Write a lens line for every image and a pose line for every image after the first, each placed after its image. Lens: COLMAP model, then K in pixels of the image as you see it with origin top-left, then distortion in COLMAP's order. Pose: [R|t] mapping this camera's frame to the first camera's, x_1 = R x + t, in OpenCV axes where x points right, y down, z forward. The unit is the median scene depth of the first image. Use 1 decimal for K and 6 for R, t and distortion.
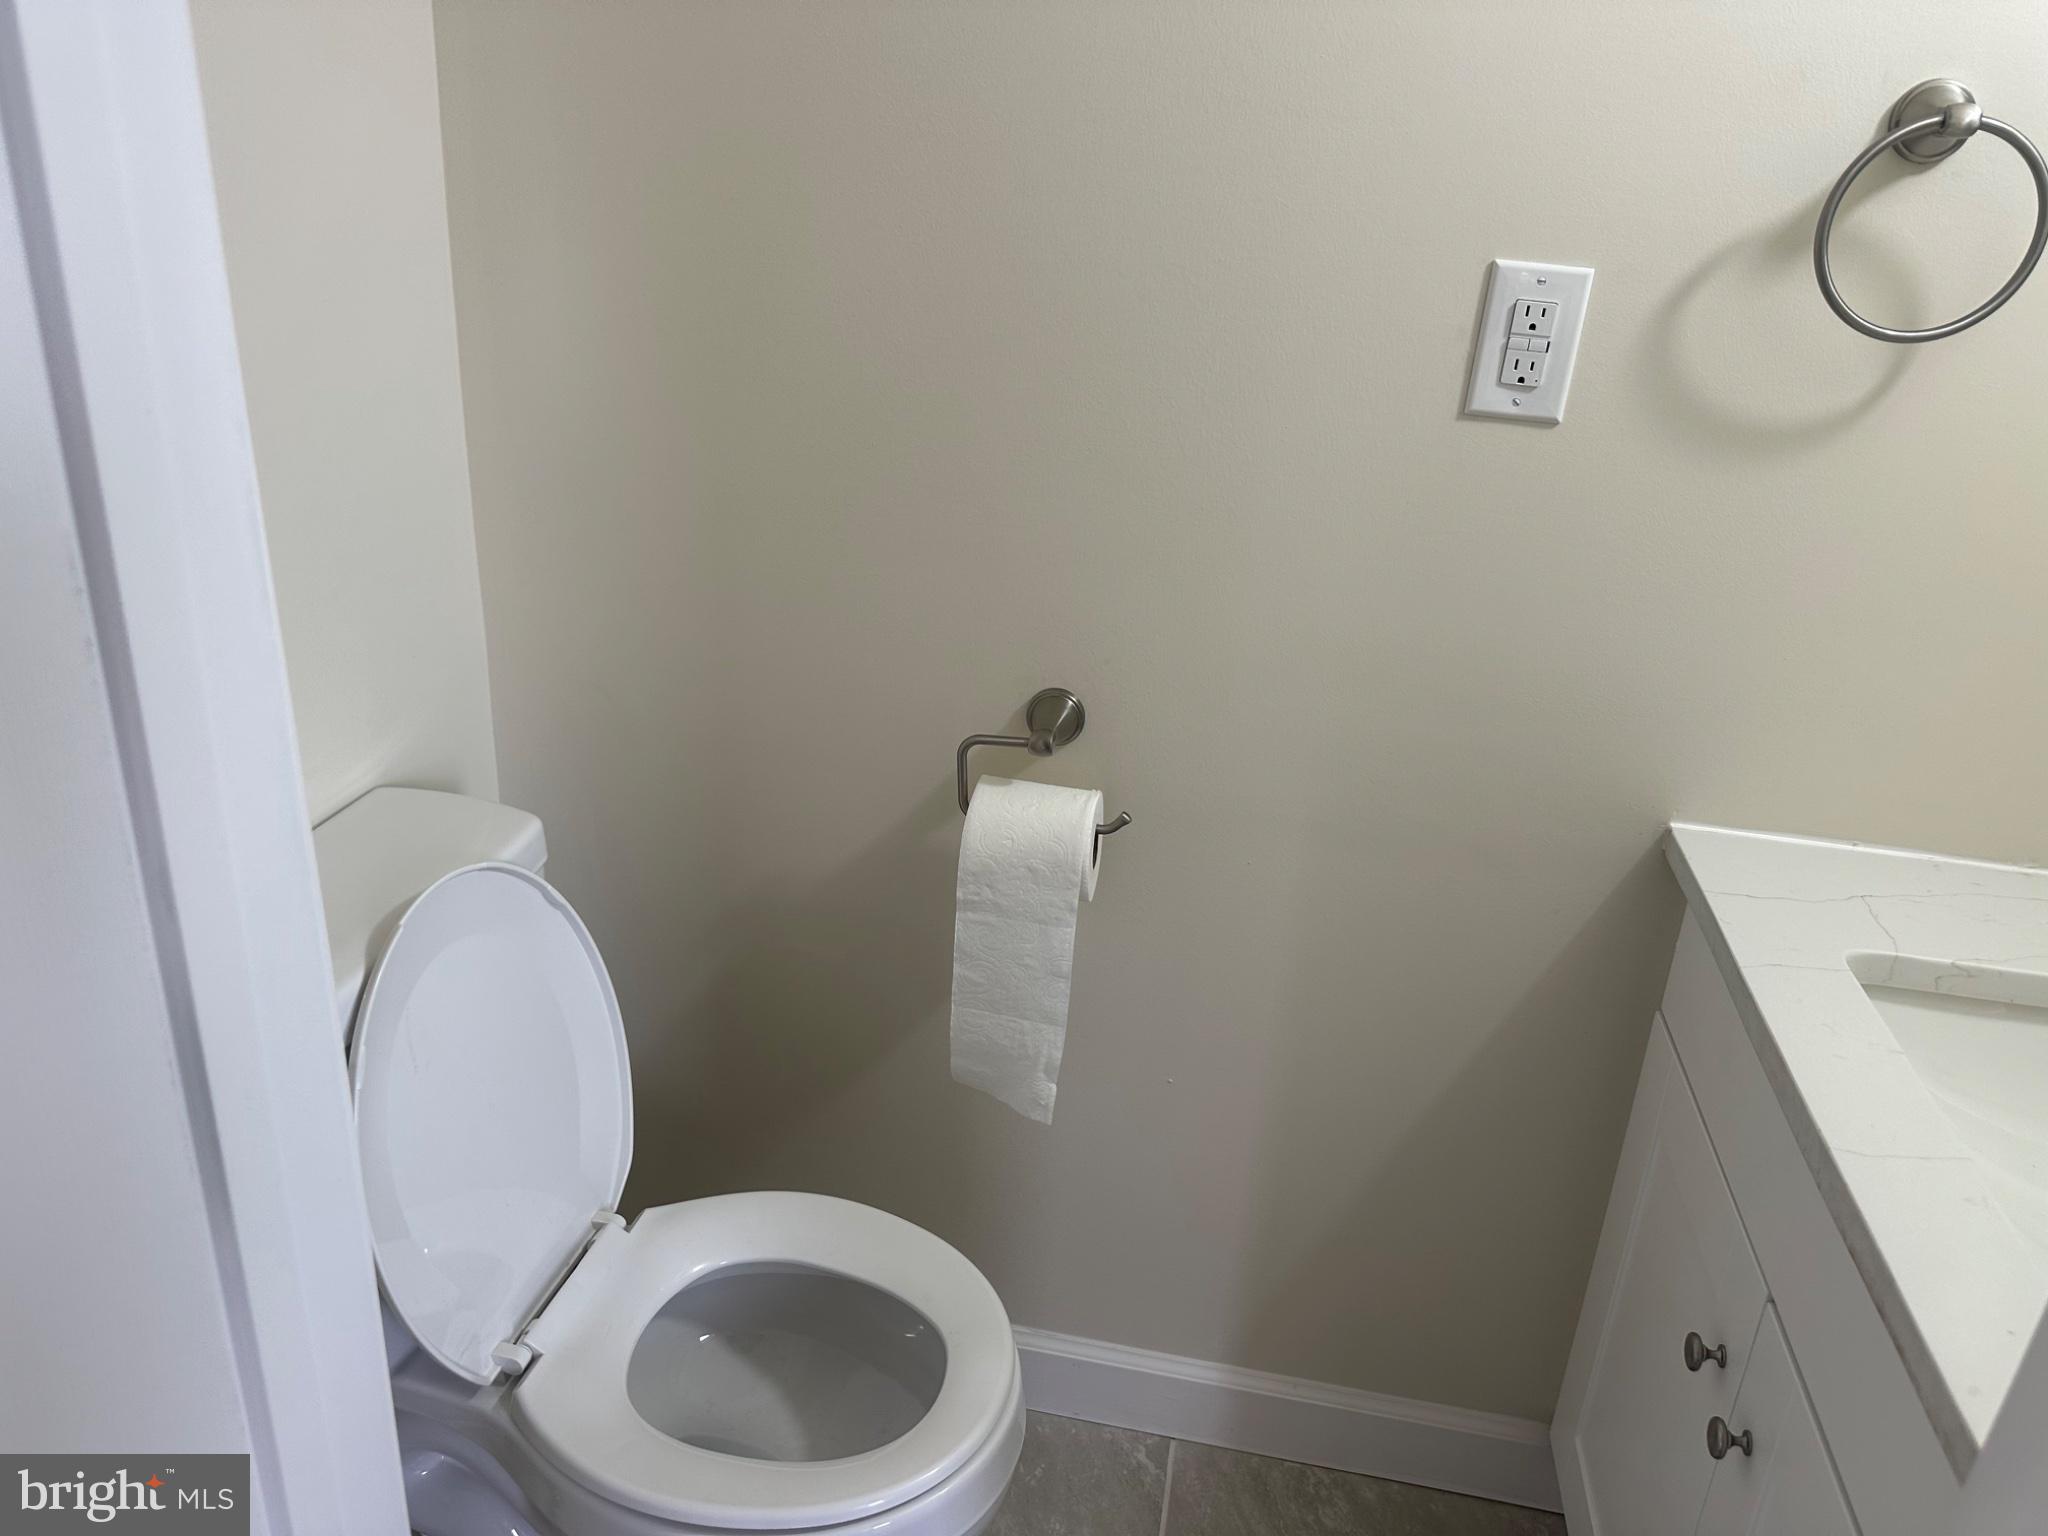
lens RADIAL K [[1453.0, 0, 1024.0], [0, 1453.0, 768.0], [0, 0, 1]] dist [0.028010, -0.030819]
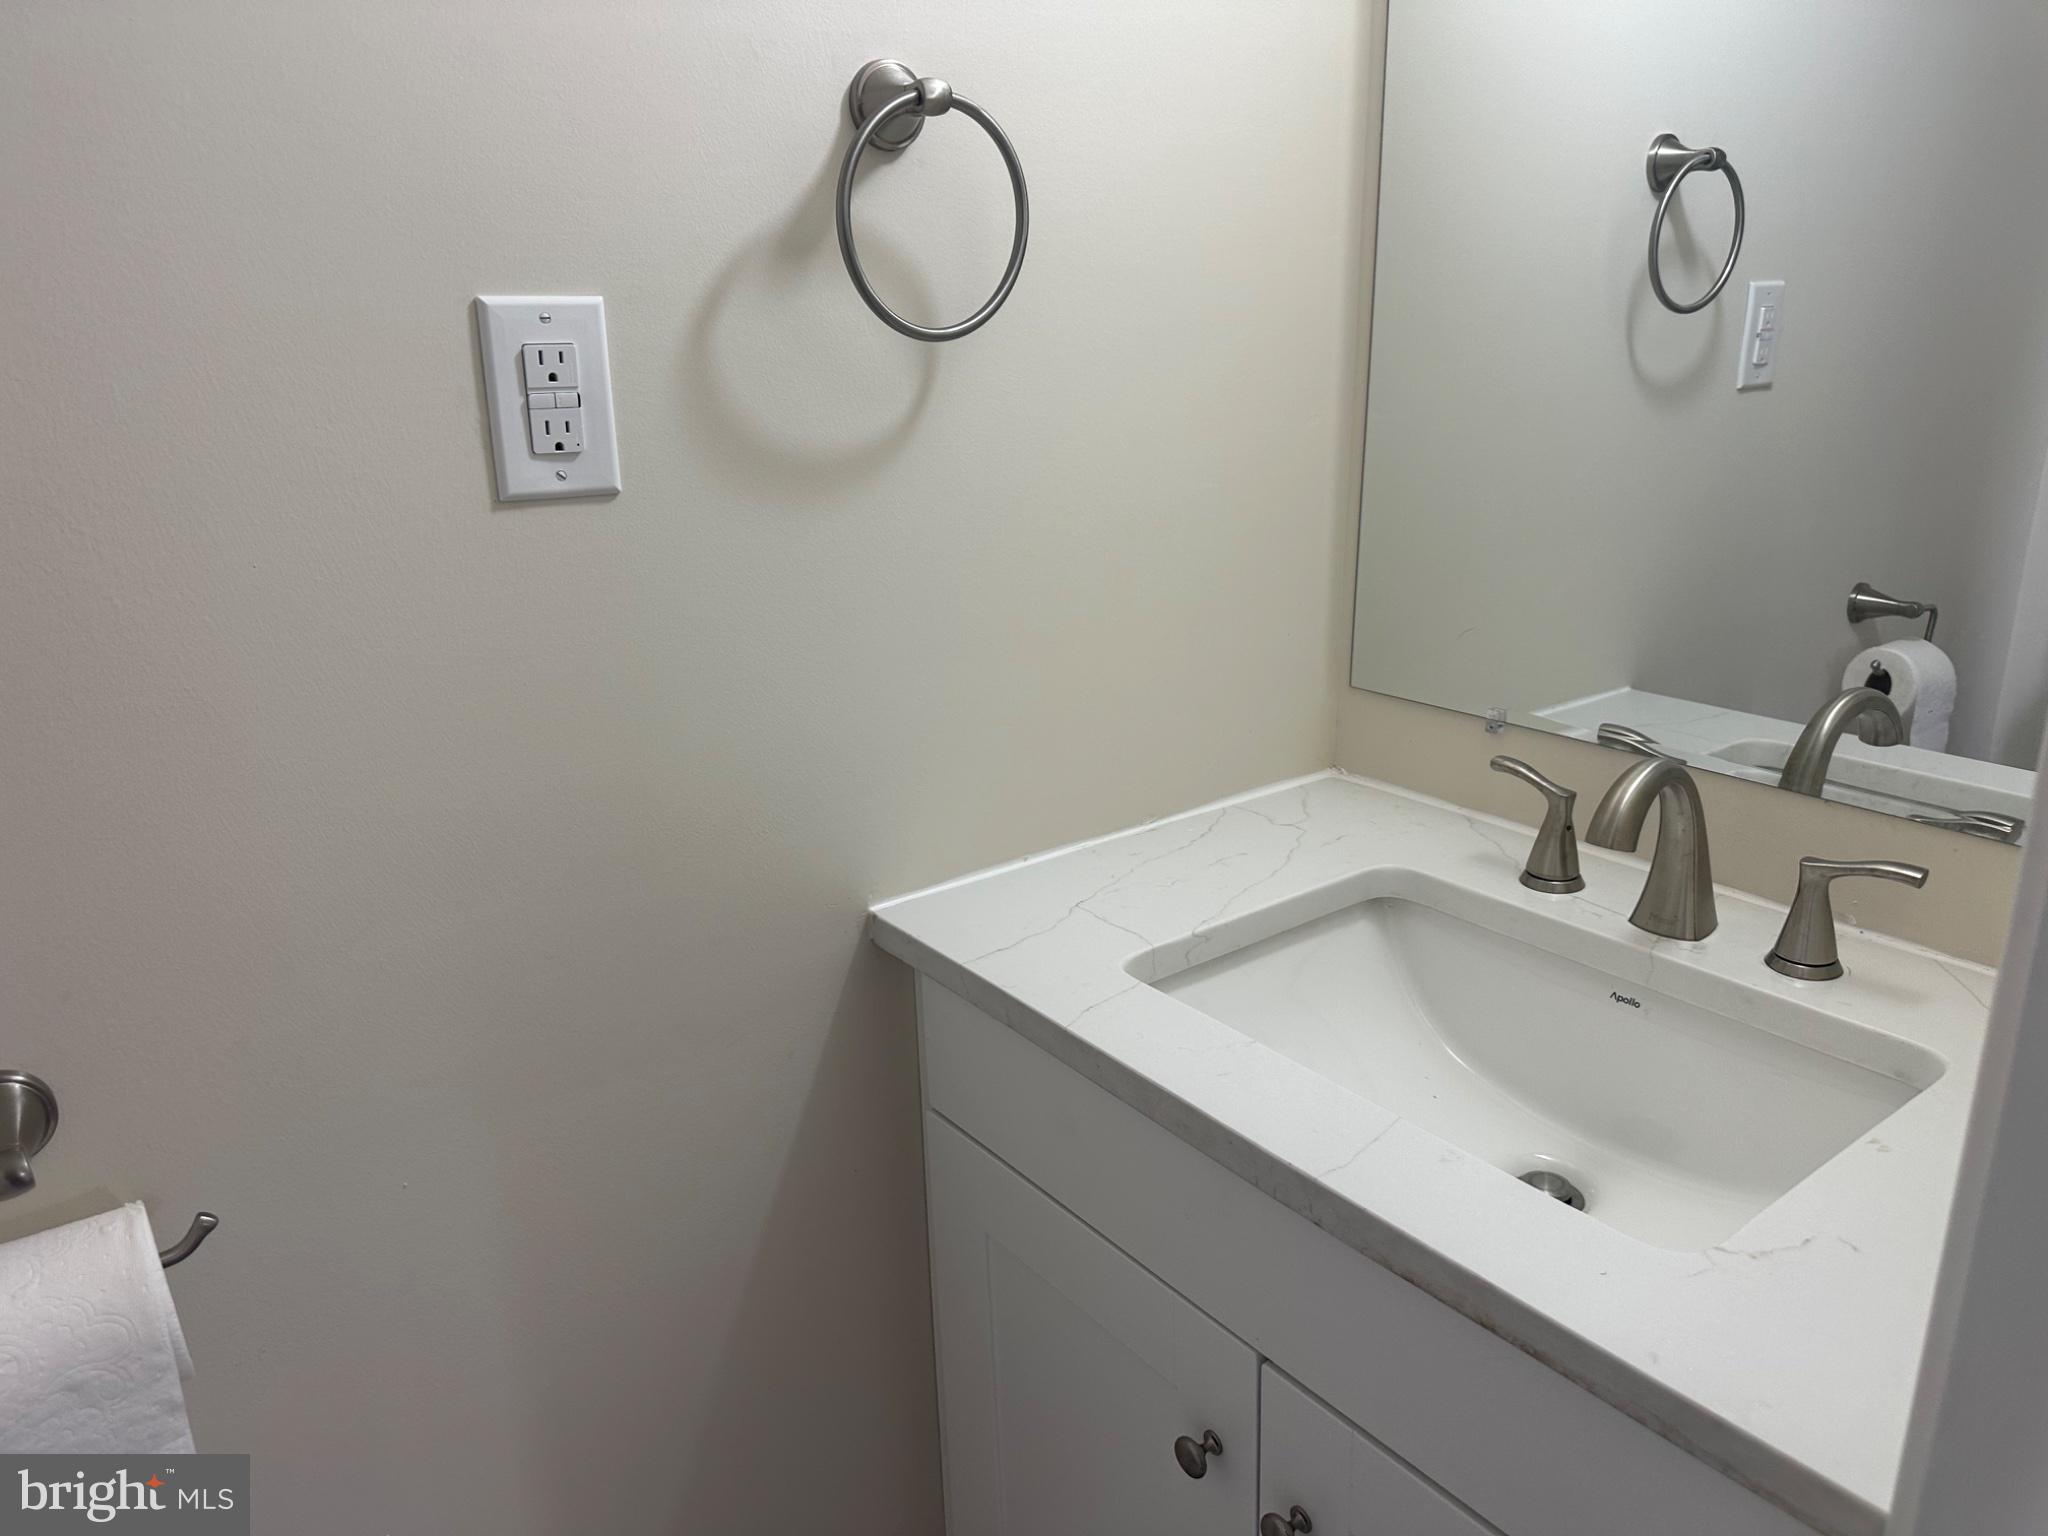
lens RADIAL K [[1453.0, 0, 1024.0], [0, 1453.0, 768.0], [0, 0, 1]] dist [0.028010, -0.030819]
pose [[0.668027, -0.300068, 0.680955, -0.071839], [0.356784, 0.932208, 0.060774, -0.067176], [-0.653028, 0.202355, 0.729799, 0.314263]]
